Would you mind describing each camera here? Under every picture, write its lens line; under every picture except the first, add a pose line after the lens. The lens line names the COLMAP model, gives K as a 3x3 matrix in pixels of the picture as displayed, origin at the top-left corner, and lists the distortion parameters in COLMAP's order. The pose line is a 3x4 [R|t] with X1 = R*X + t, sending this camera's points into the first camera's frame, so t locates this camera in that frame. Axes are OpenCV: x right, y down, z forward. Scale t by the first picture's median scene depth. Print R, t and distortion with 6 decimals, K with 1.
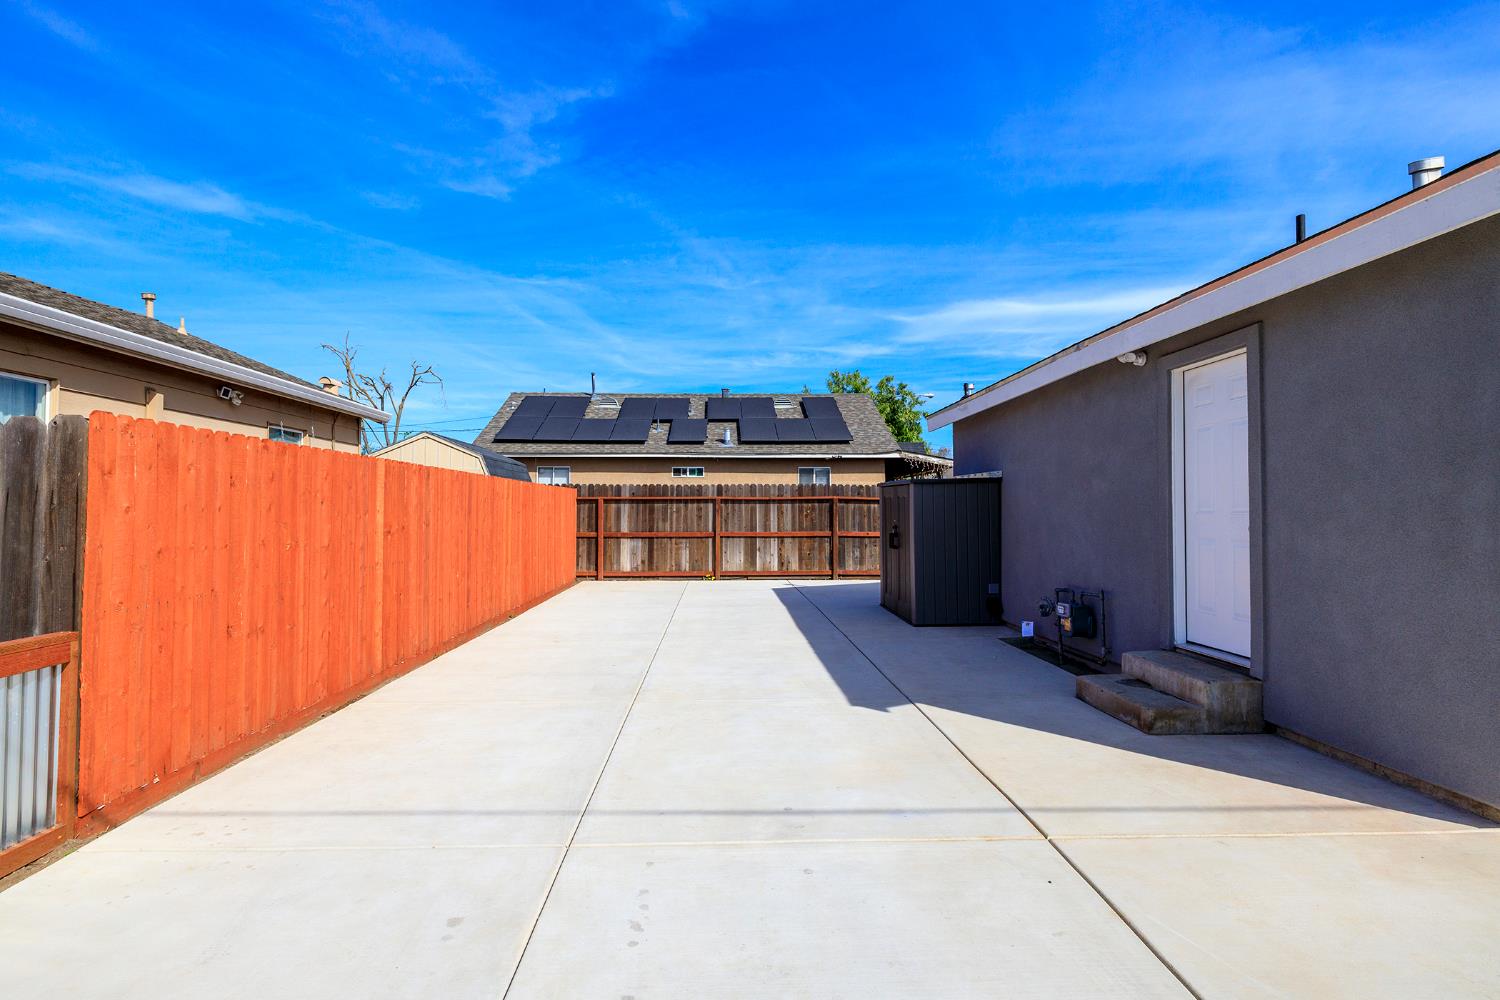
lens RADIAL K [[721.0, 0, 745.5], [0, 721.0, 496.2], [0, 0, 1]] dist [-0.003400, -0.000339]
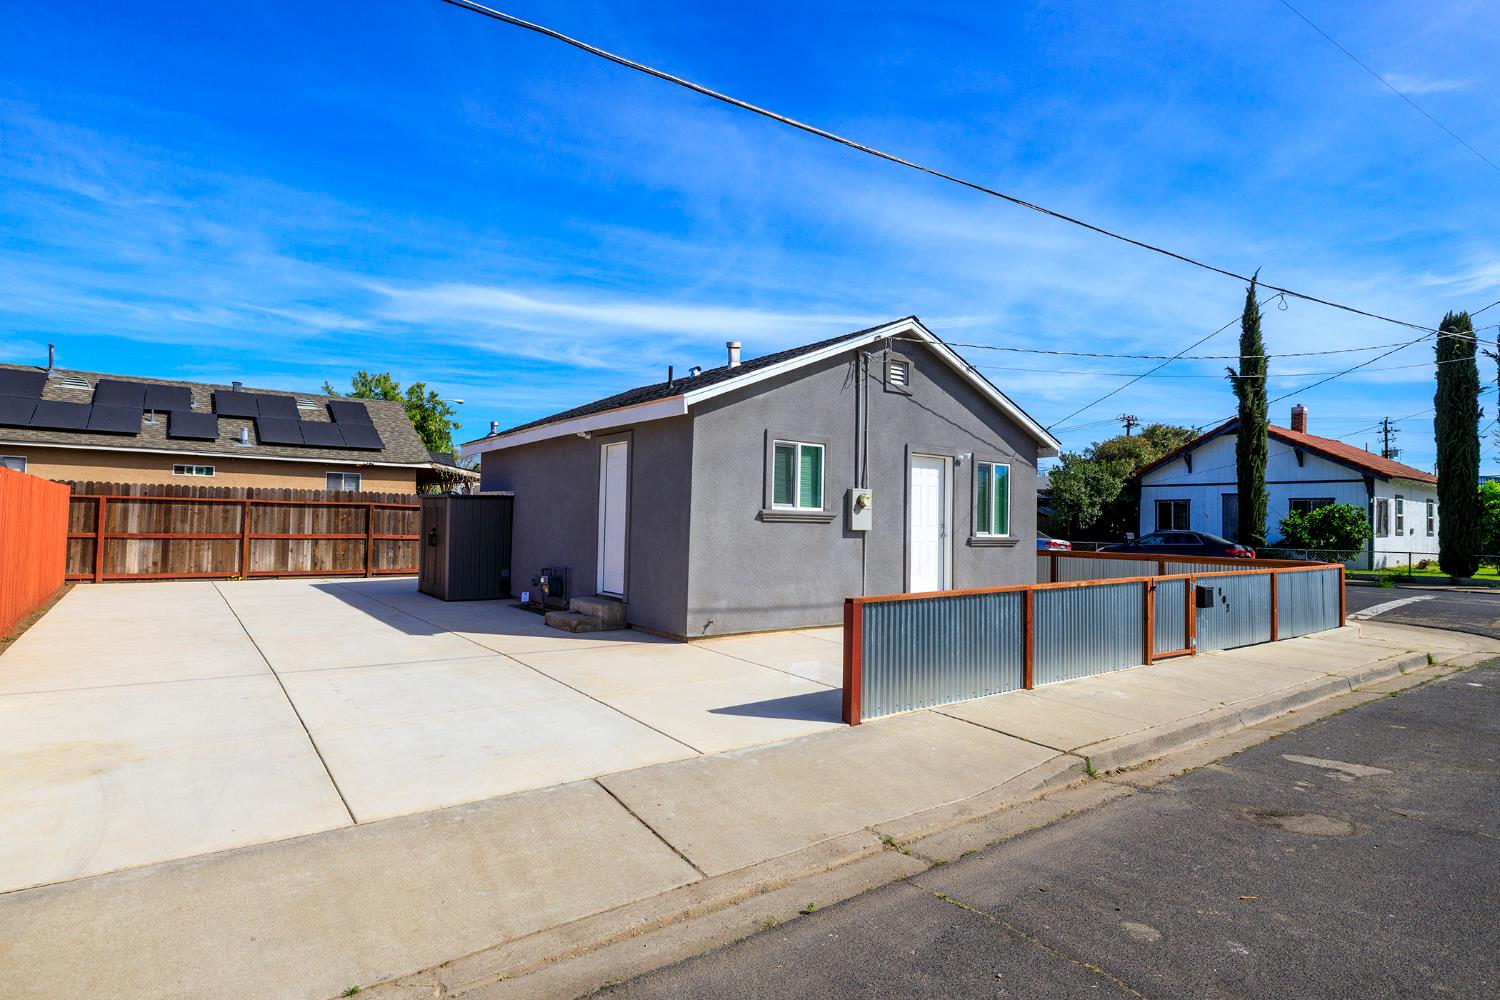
lens RADIAL K [[799.9, 0, 745.5], [0, 799.9, 488.9], [0, 0, 1]] dist [0.000373, 0.000575]
pose [[0.824074, 0.042615, 0.564877, -0.098998], [-0.033103, 0.999085, -0.027080, -0.007043], [-0.565514, 0.003616, 0.824731, -0.344997]]
